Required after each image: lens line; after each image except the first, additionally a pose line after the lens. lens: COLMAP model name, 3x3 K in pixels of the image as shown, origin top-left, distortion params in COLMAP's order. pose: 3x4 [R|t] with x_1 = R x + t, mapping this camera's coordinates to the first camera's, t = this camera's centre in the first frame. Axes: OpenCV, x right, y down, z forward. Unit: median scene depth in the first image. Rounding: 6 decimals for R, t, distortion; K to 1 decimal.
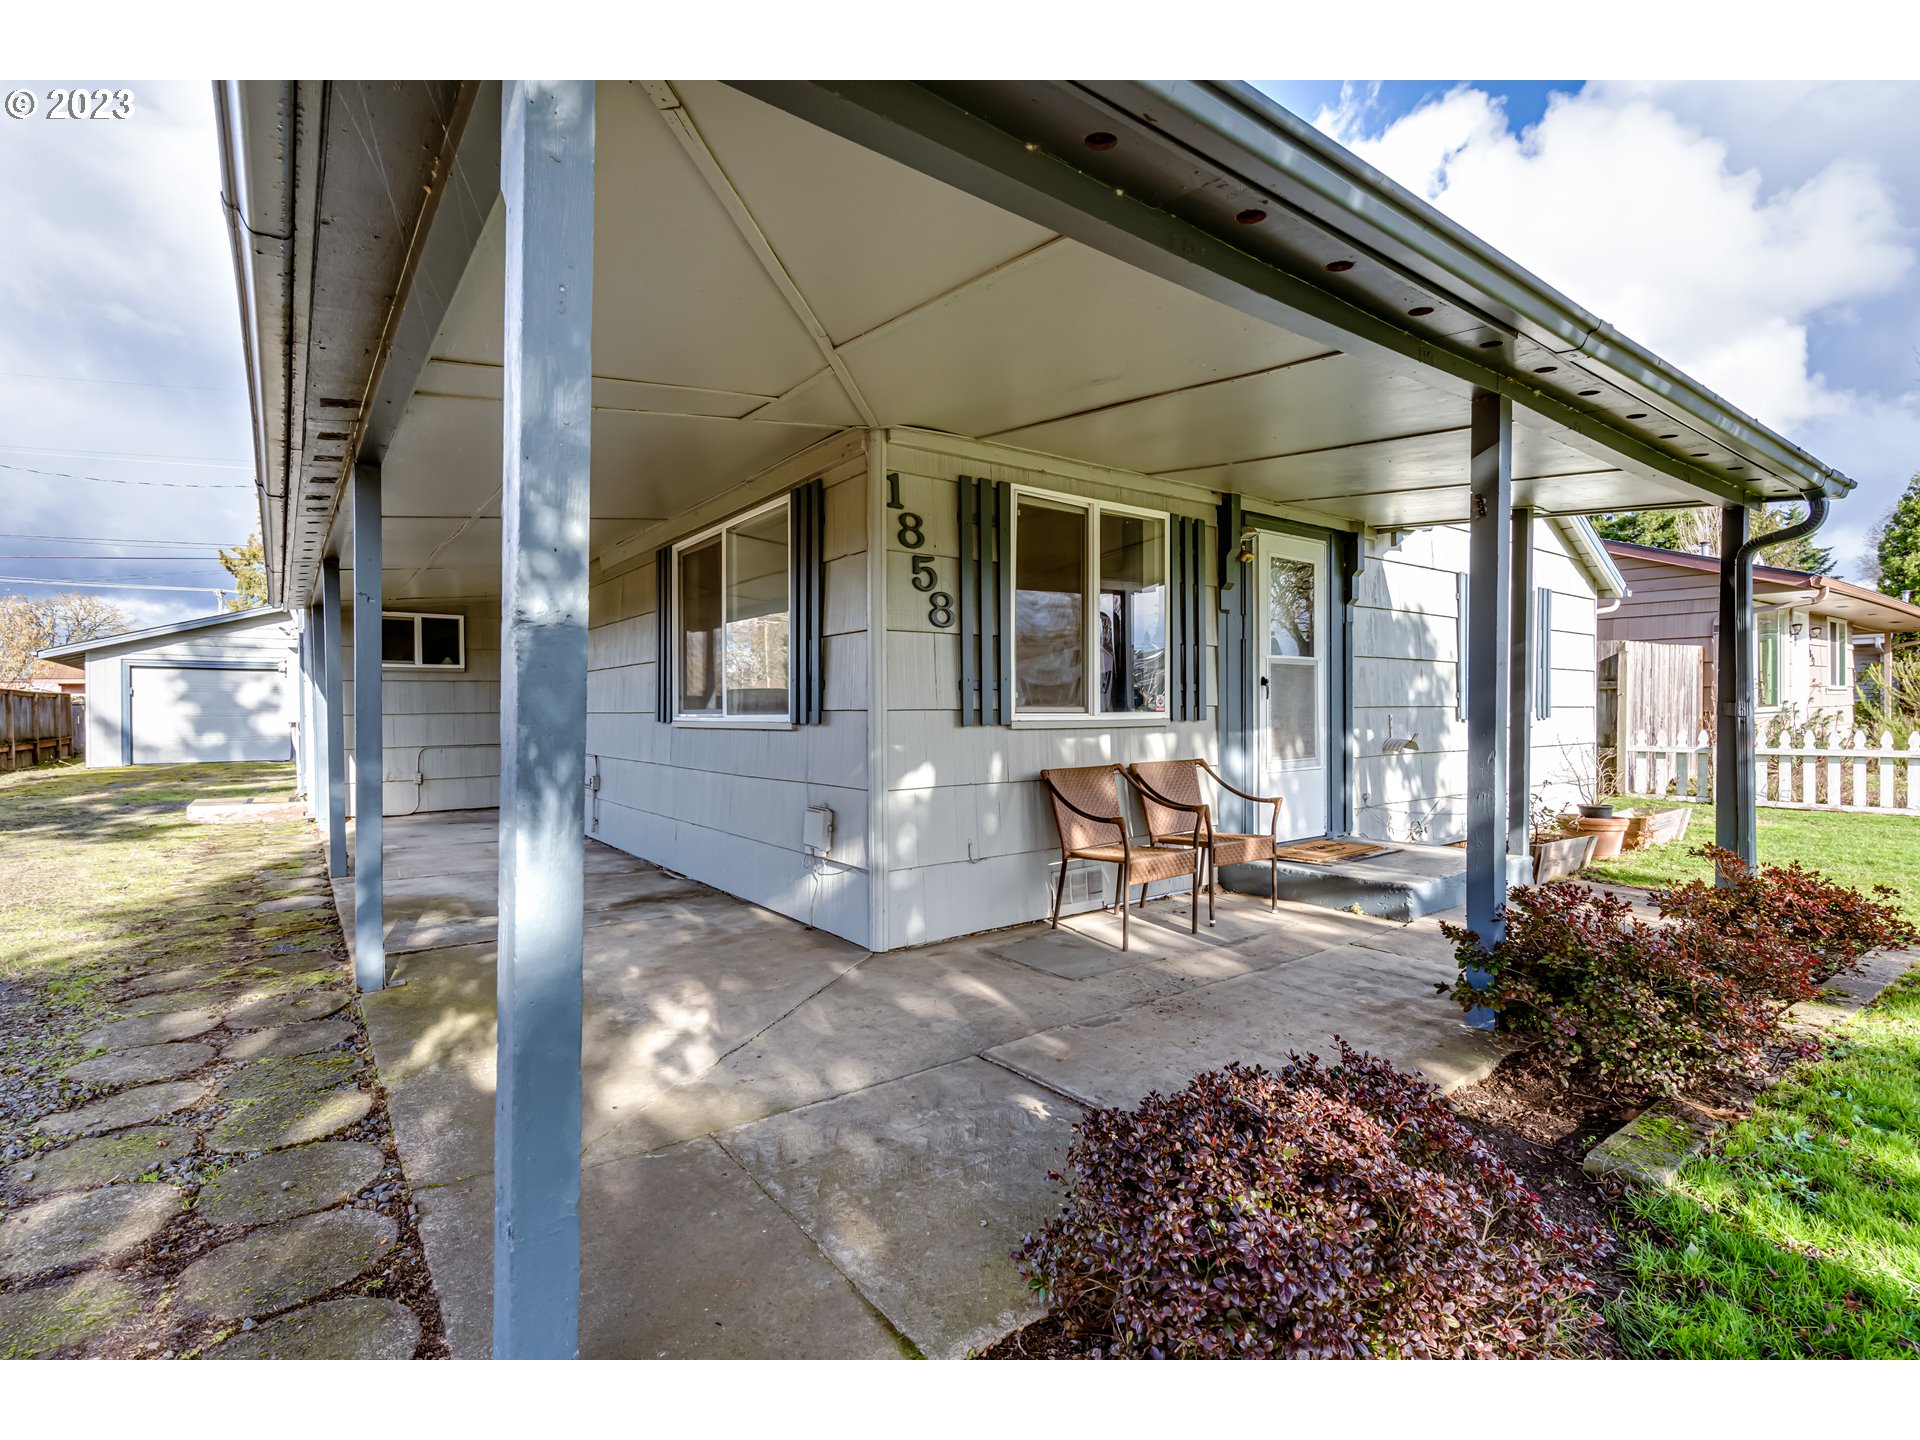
lens RADIAL K [[859.7, 0, 950.2], [0, 859.7, 713.5], [0, 0, 1]] dist [-0.004128, -0.000123]
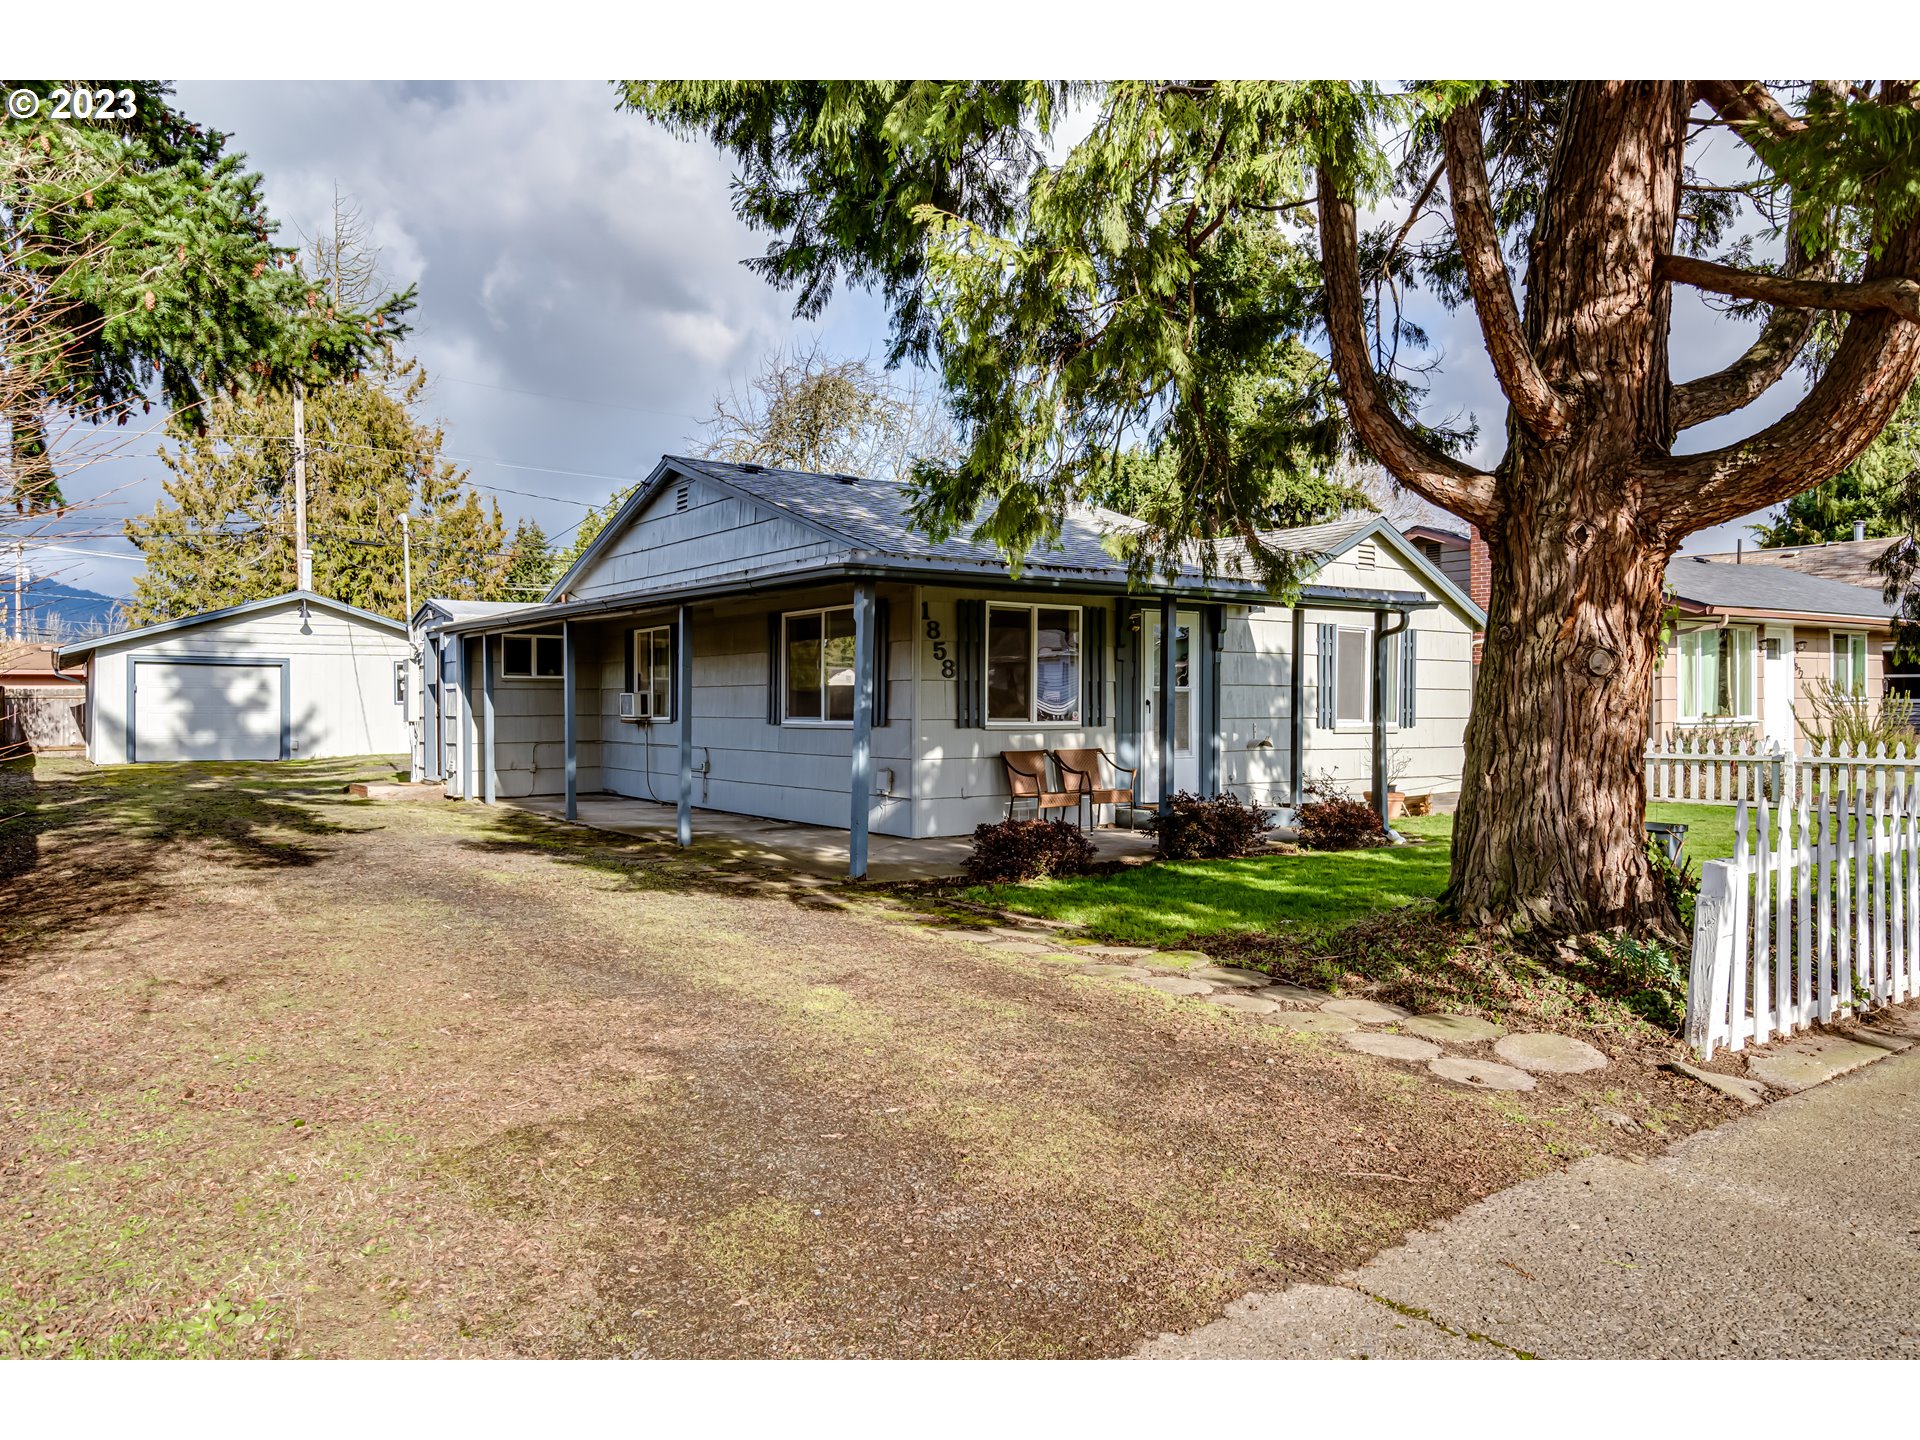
lens RADIAL K [[1210.4, 0, 949.8], [0, 1210.4, 715.0], [0, 0, 1]] dist [-0.007233, -0.002826]
pose [[0.999664, 0.007806, -0.024717, 0.041429], [-0.007778, 0.999969, 0.001235, -0.012619], [0.024726, -0.001042, 0.999694, -1.177347]]
